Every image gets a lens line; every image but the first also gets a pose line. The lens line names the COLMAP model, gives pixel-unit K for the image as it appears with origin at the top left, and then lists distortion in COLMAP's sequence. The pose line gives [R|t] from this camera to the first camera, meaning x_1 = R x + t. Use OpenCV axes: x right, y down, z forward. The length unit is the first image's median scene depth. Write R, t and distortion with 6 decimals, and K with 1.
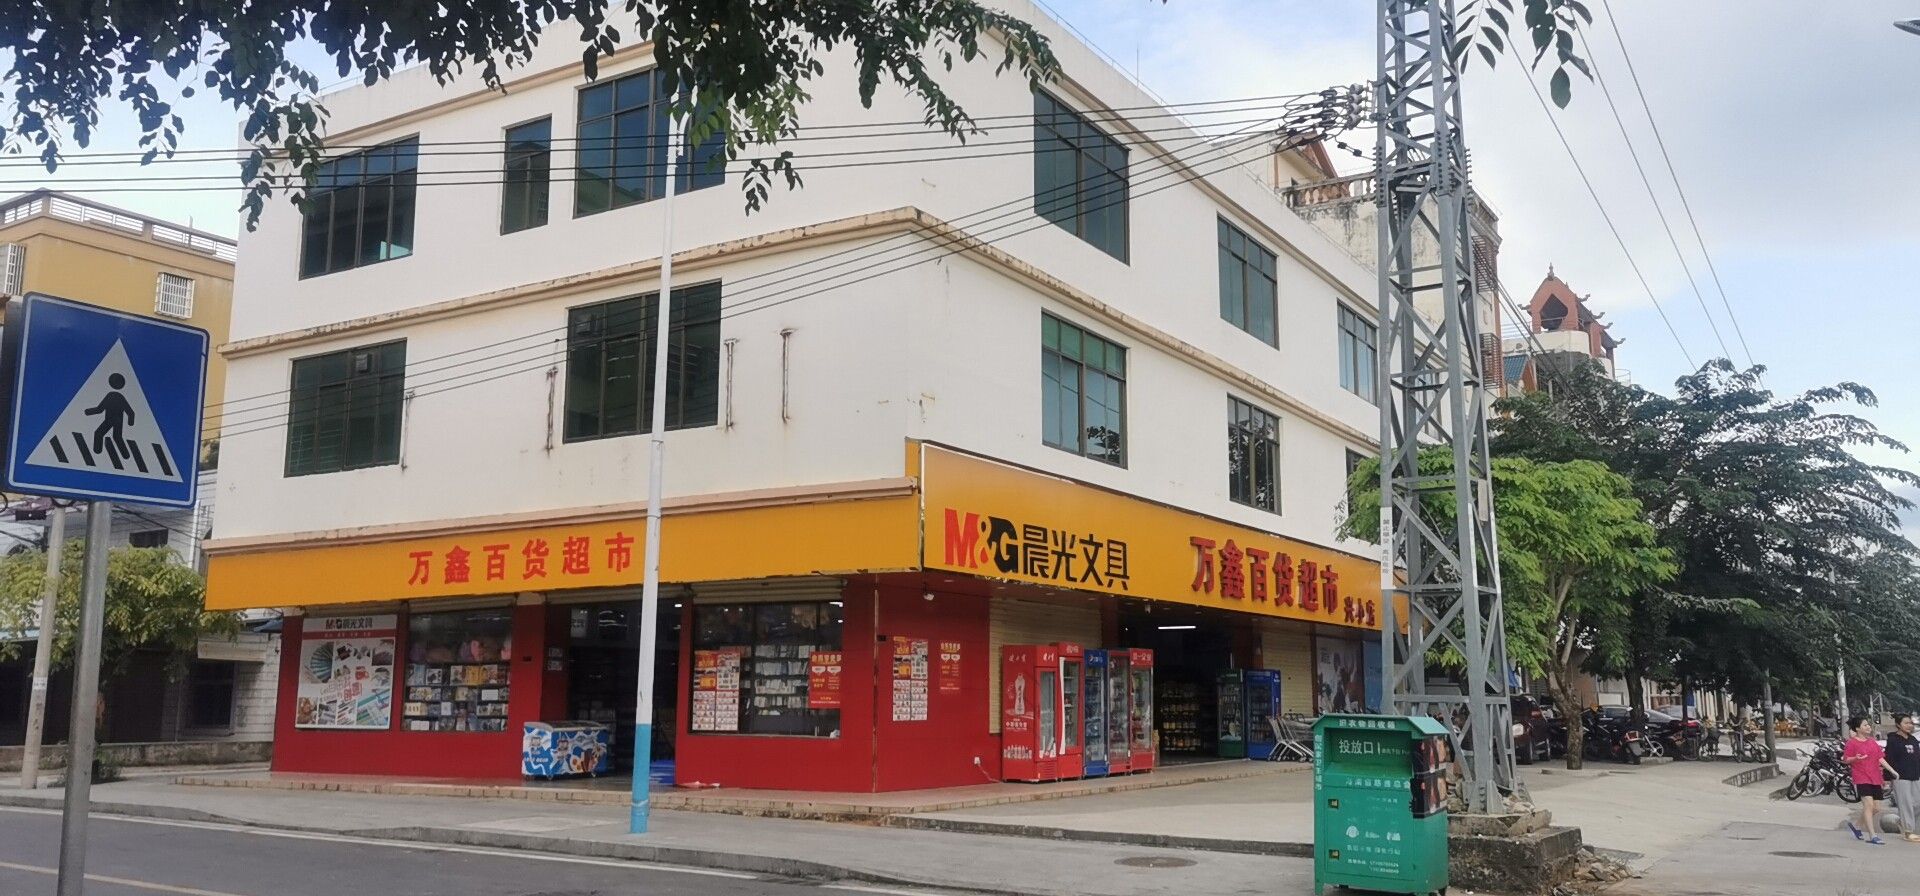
lens RADIAL K [[1485.9, 0, 962.9], [0, 1485.9, 449.8], [0, 0, 1]] dist [-0.001772, -0.000249]
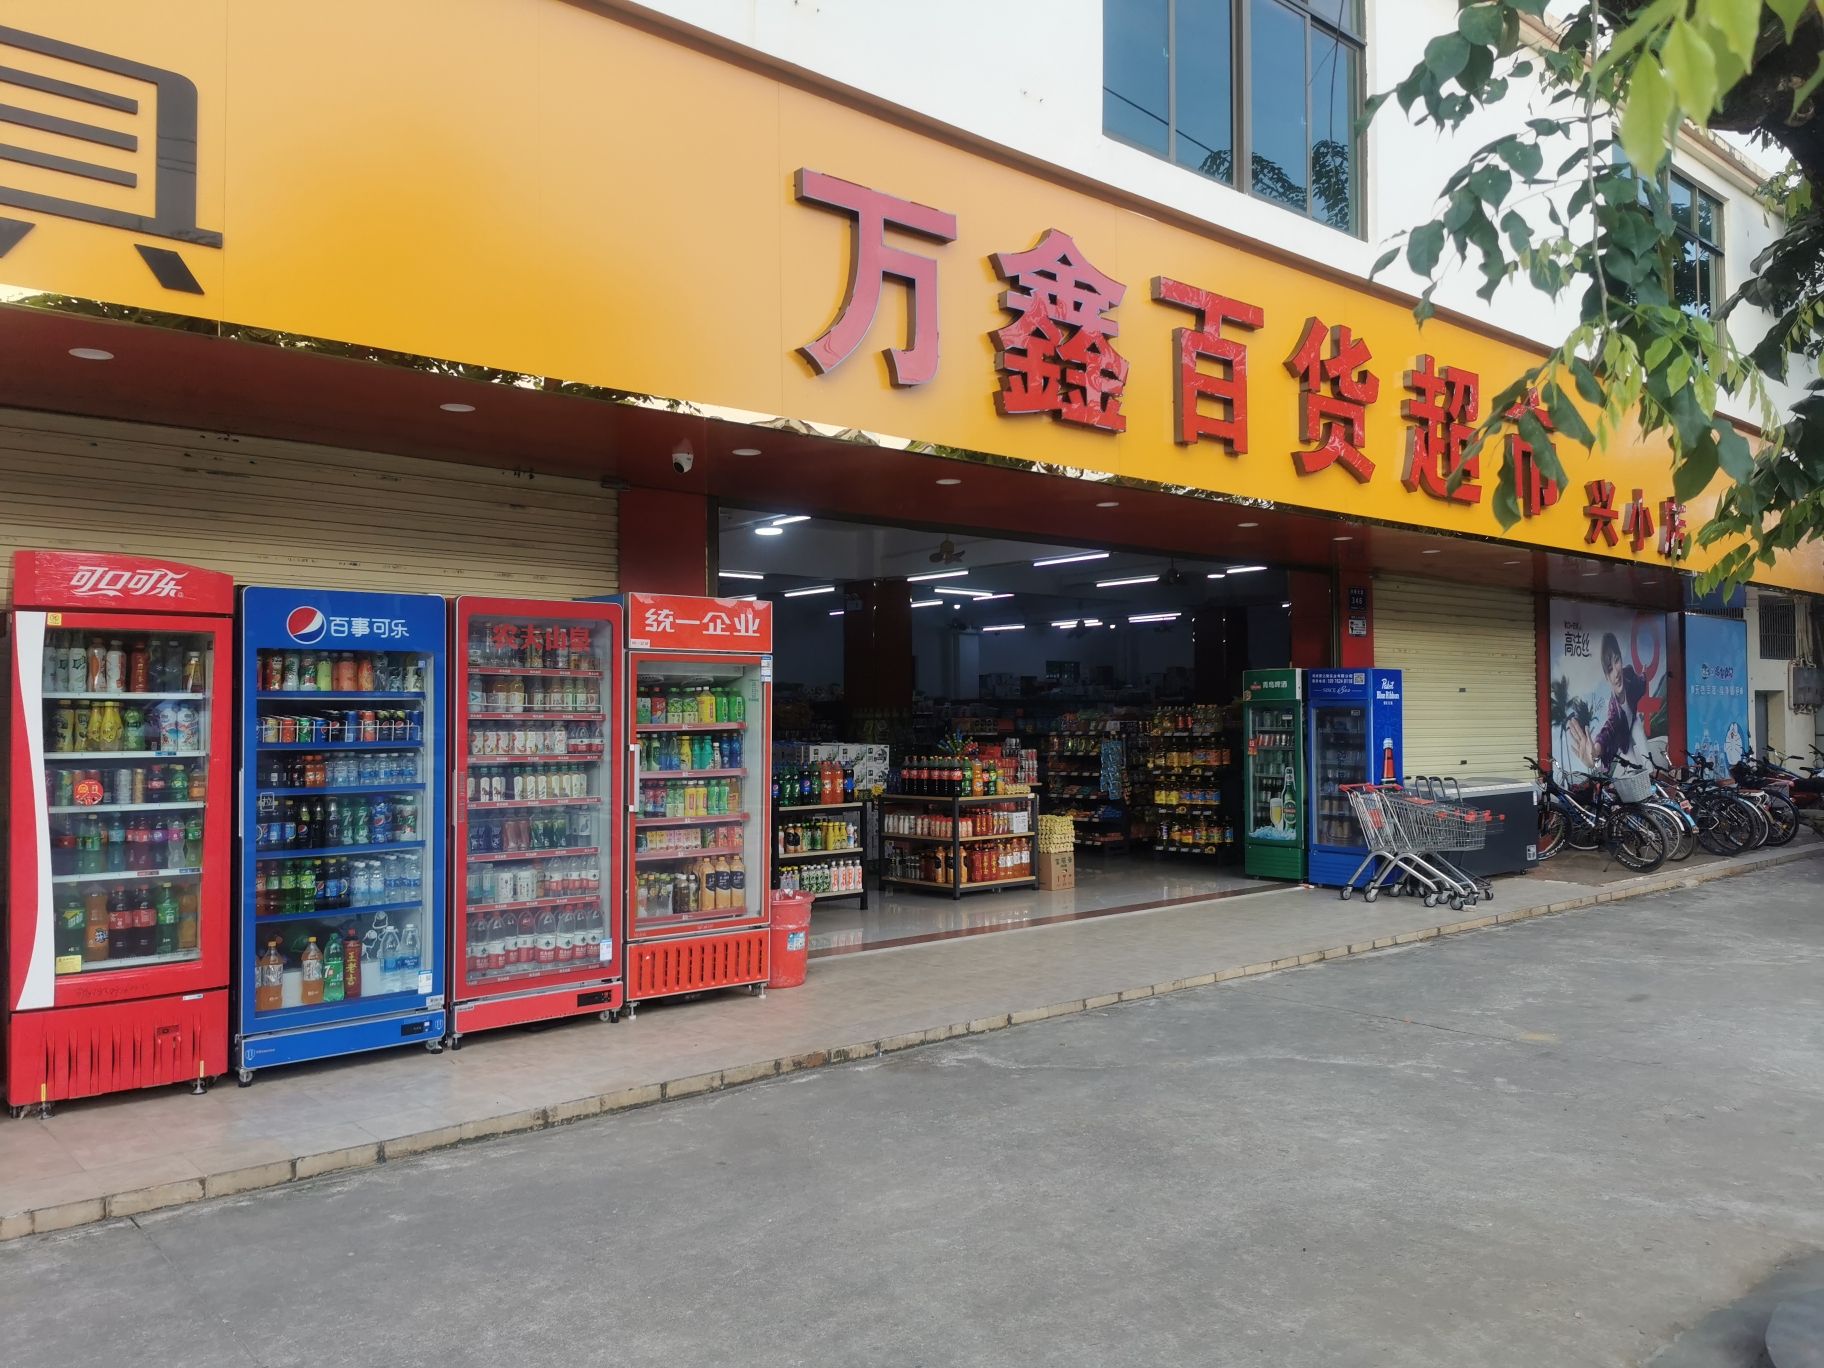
lens RADIAL K [[1426.2, 0, 908.3], [0, 1426.2, 678.3], [0, 0, 1]] dist [0.039734, -0.001047]
pose [[0.958611, -0.018255, -0.284133, 0.257391], [0.056823, 0.990133, 0.128093, 0.122875], [0.278991, -0.138937, 0.950190, 0.781533]]
